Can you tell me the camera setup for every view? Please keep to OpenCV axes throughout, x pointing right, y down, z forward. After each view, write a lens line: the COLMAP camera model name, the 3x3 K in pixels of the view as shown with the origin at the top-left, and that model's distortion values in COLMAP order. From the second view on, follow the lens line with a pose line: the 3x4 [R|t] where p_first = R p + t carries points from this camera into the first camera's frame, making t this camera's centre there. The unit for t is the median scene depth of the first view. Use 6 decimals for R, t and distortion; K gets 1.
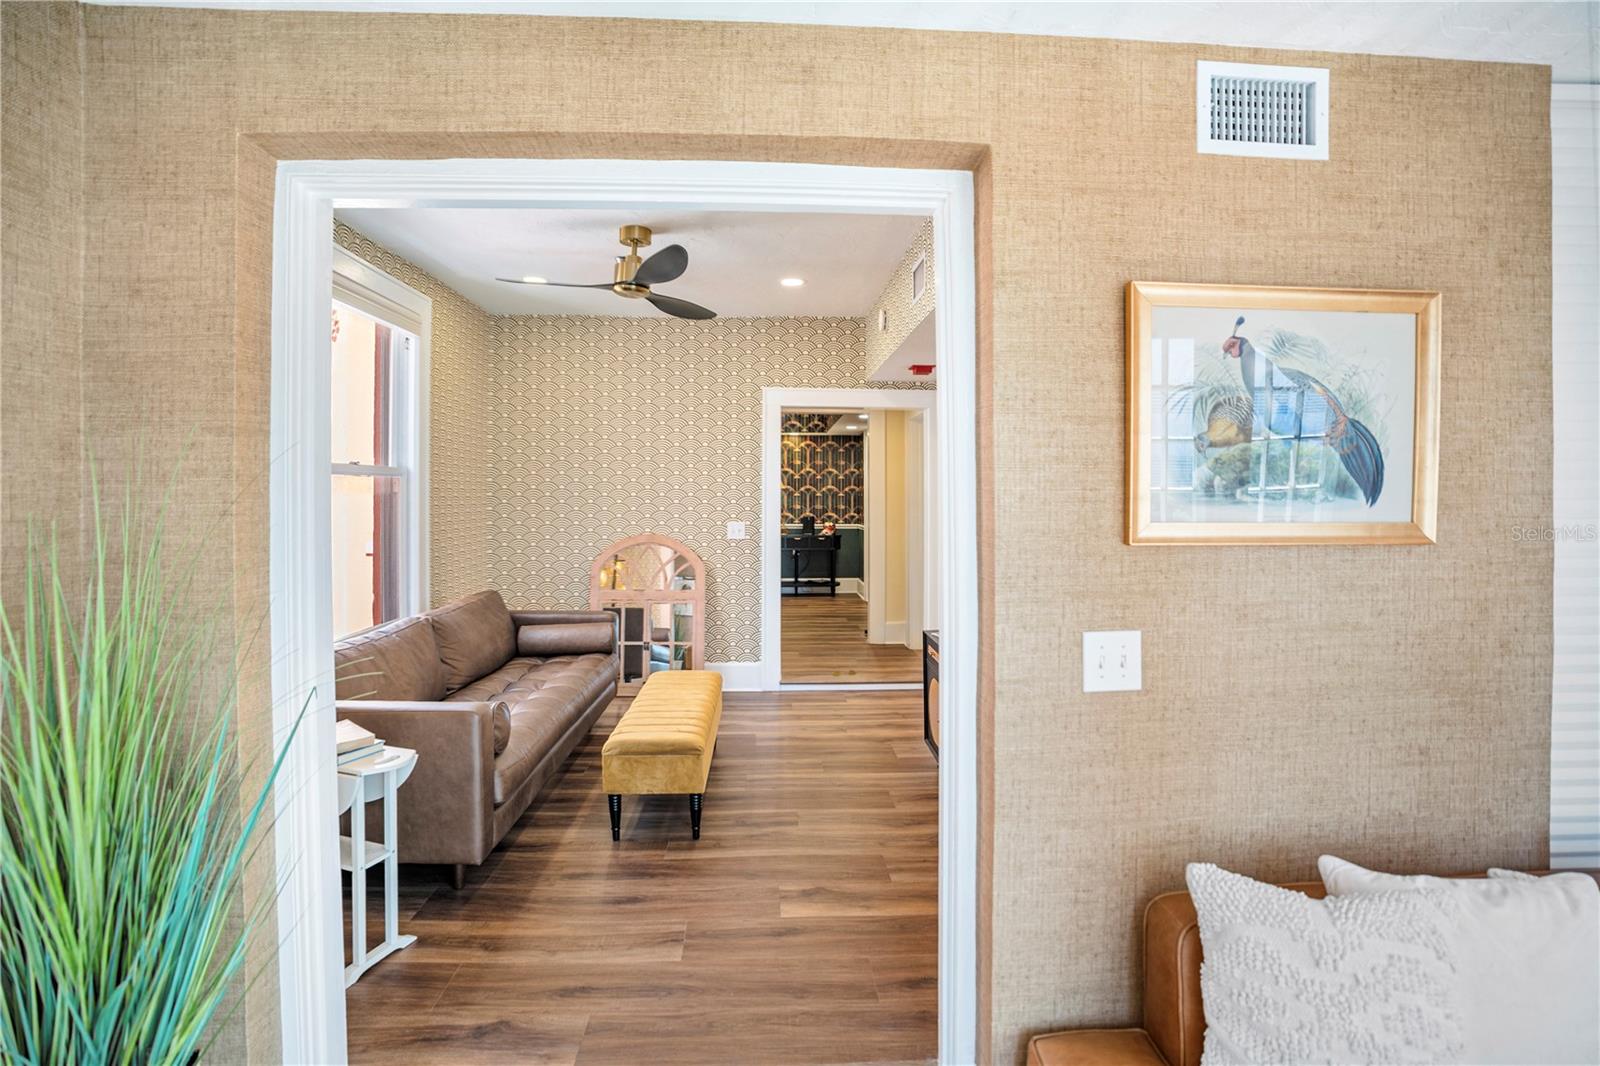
lens RADIAL K [[762.8, 0, 799.6], [0, 762.8, 485.5], [0, 0, 1]] dist [-0.064880, 0.019243]
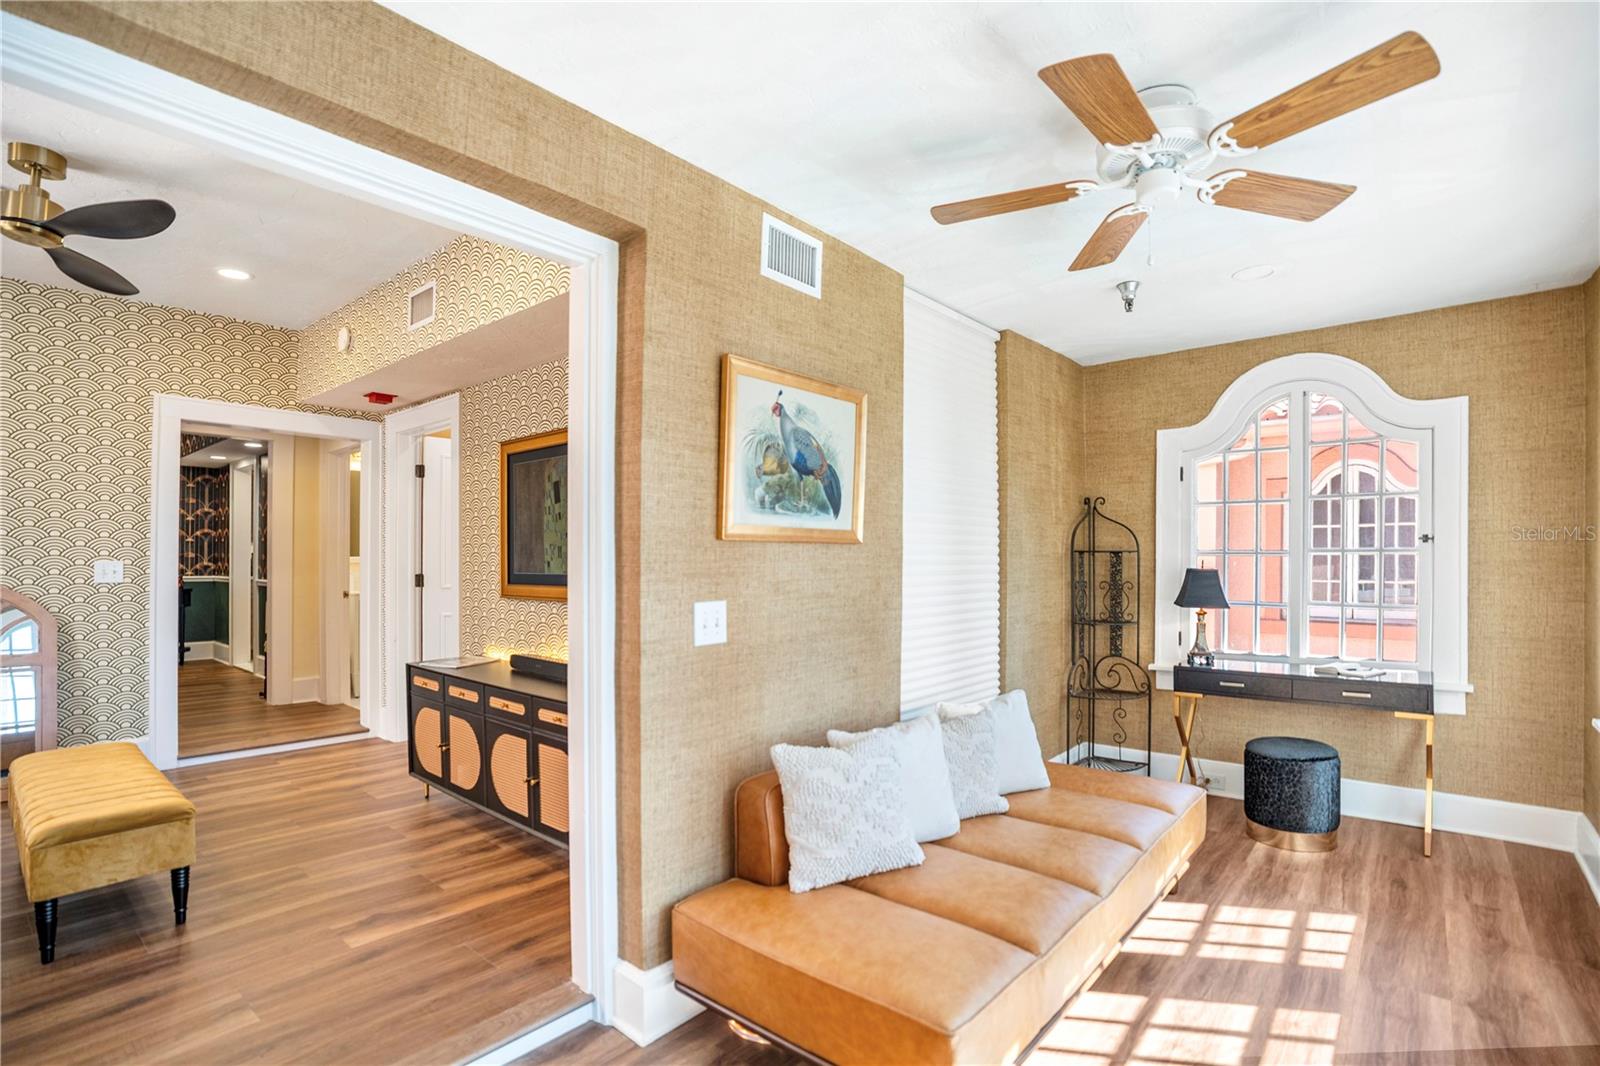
lens RADIAL K [[762.8, 0, 800.9], [0, 762.8, 550.4], [0, 0, 1]] dist [-0.064880, 0.019243]
pose [[0.684552, 0.005778, 0.728941, -0.492670], [-0.011737, 0.999926, 0.003095, 0.090959], [-0.728869, -0.010674, 0.684570, -0.087605]]
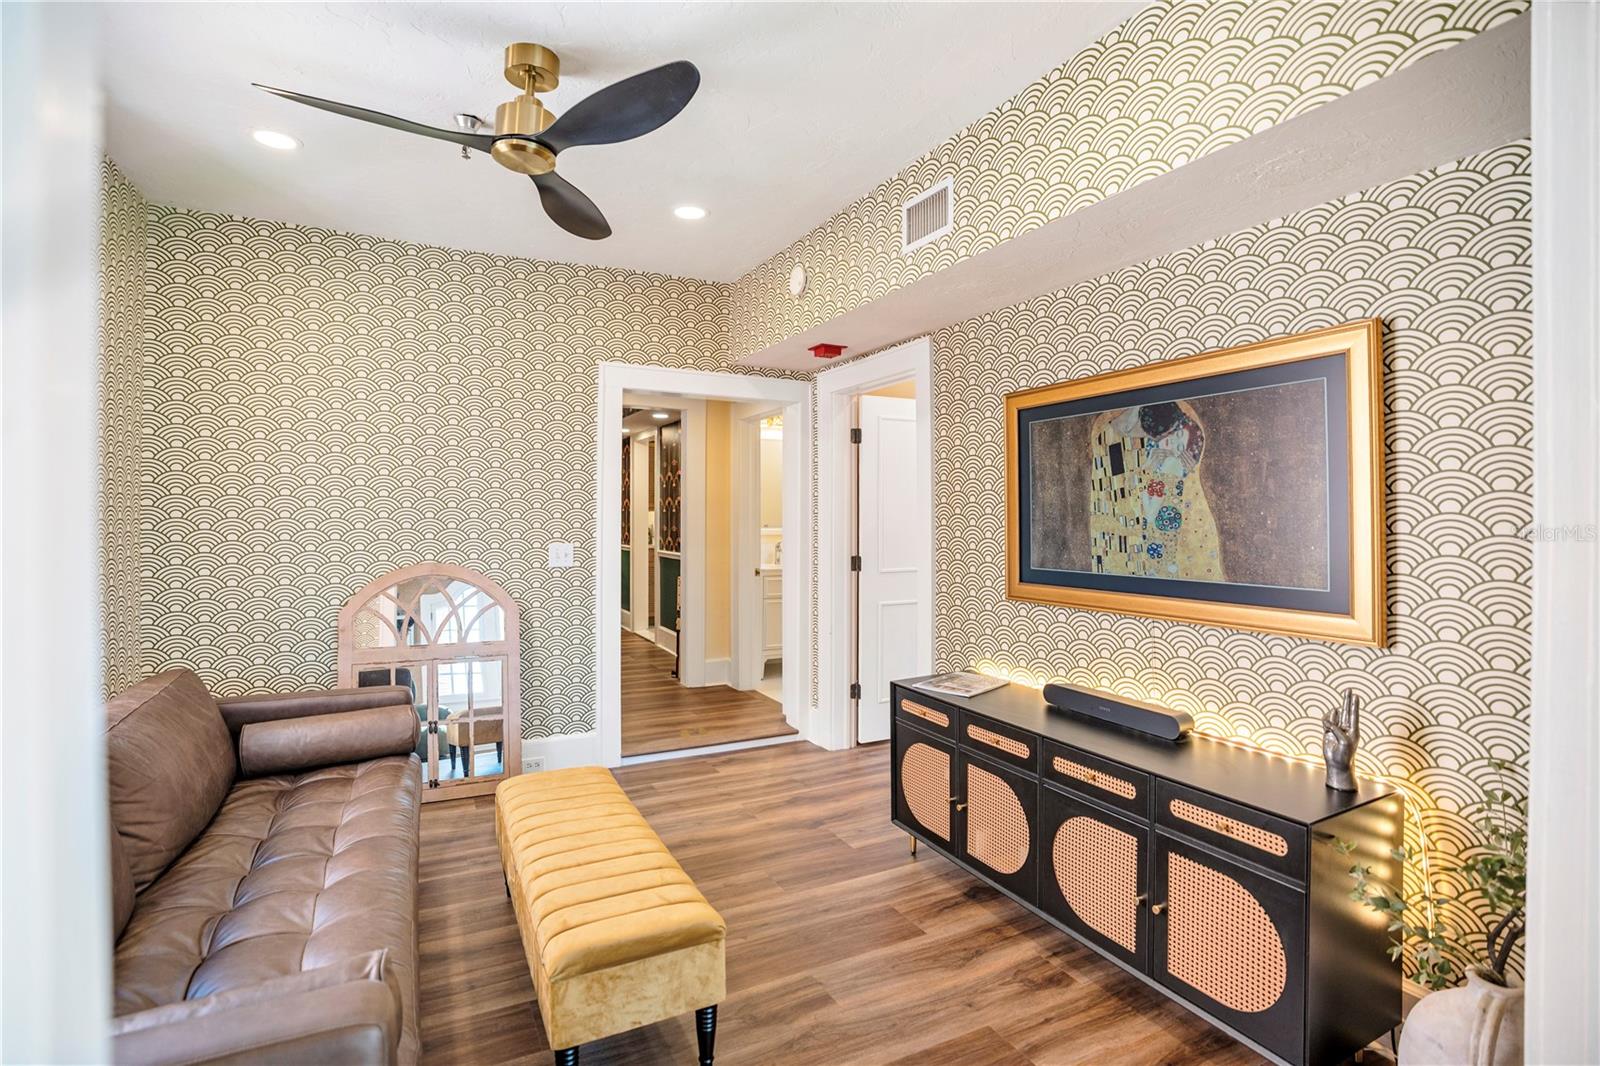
lens RADIAL K [[762.8, 0, 808.9], [0, 762.8, 509.9], [0, 0, 1]] dist [-0.064880, 0.019243]
pose [[0.907901, 0.001878, 0.419181, -0.592883], [-0.005659, 0.999954, 0.007776, 0.029792], [-0.419147, -0.009432, 0.907869, 0.838553]]
